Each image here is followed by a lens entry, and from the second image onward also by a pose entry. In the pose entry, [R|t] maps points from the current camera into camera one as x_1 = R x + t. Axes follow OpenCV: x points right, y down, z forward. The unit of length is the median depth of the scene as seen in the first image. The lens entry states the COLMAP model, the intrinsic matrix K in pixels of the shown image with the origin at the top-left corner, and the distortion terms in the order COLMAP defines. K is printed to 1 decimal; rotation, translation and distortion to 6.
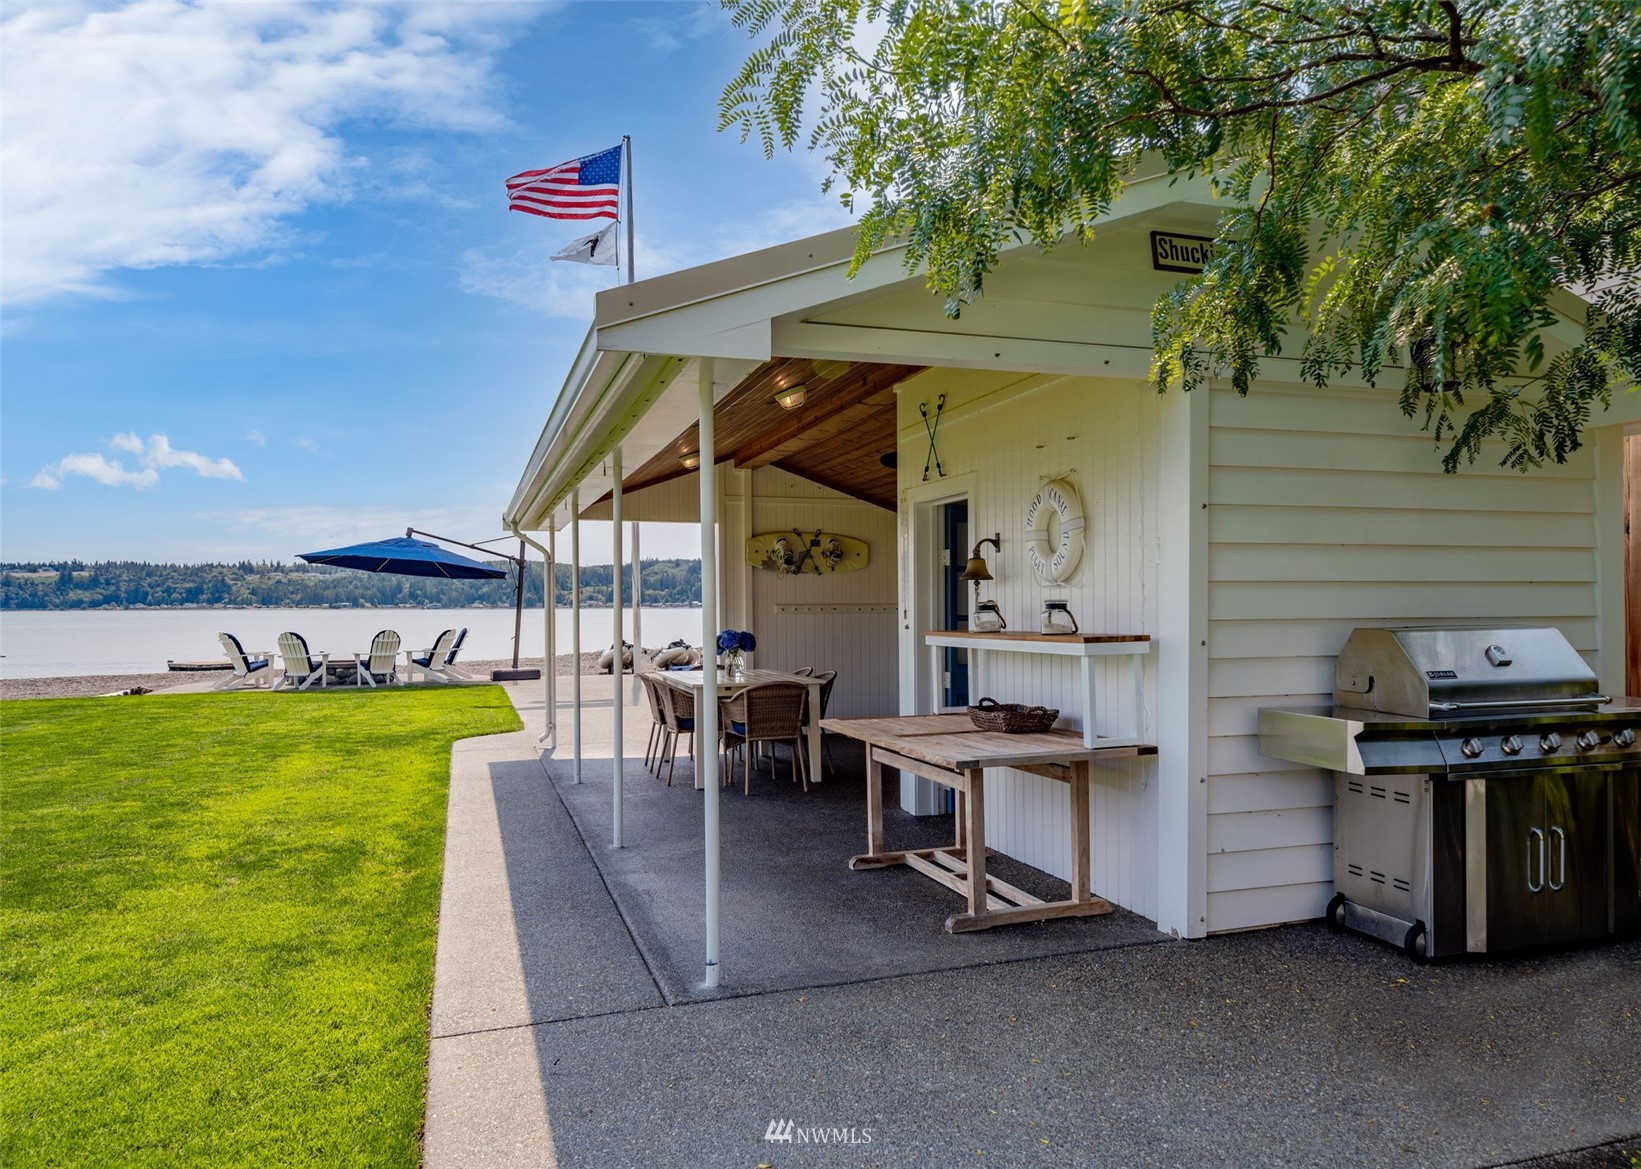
lens RADIAL K [[1131.1, 0, 823.7], [0, 1131.1, 593.8], [0, 0, 1]] dist [0.008169, 0.000771]
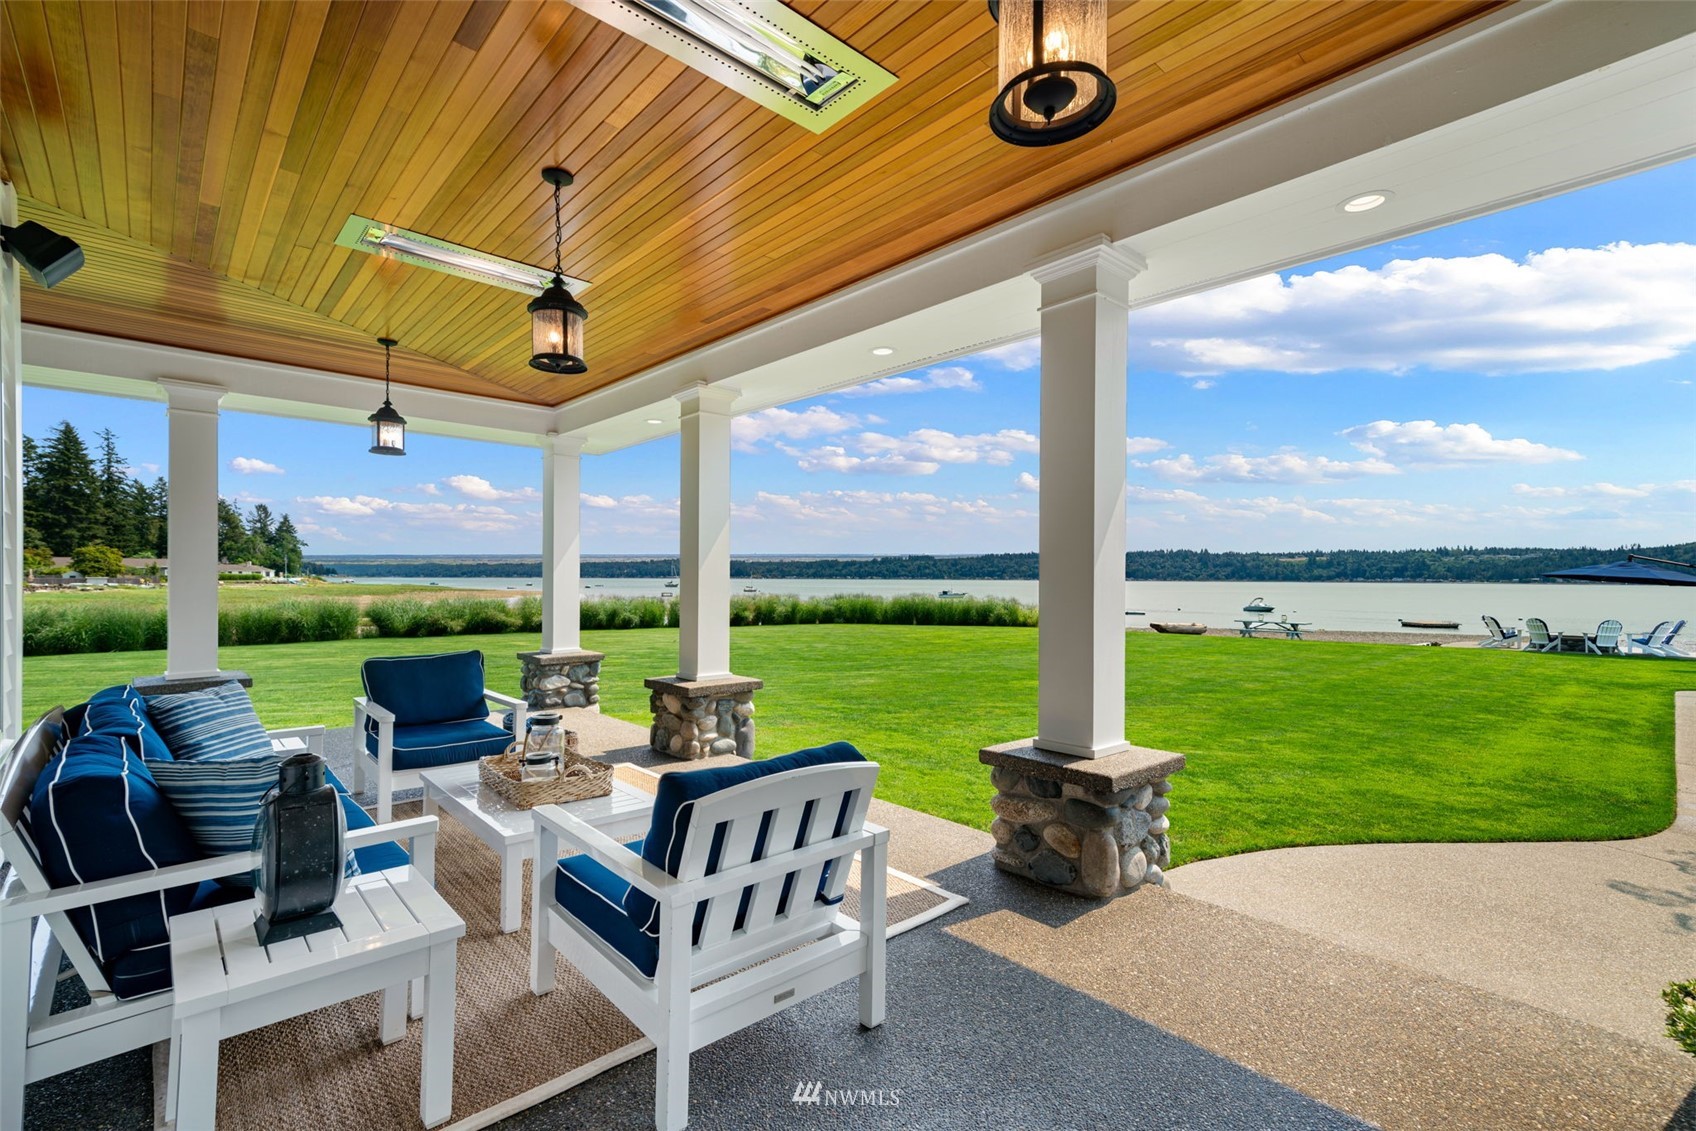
lens RADIAL K [[740.5, 0, 843.5], [0, 740.5, 575.0], [0, 0, 1]] dist [0.007258, 0.000450]
pose [[0.412040, 0.003643, -0.911159, 0.123583], [0.002468, 0.999984, 0.005114, -0.037588], [0.911162, -0.004356, 0.412024, -0.407583]]
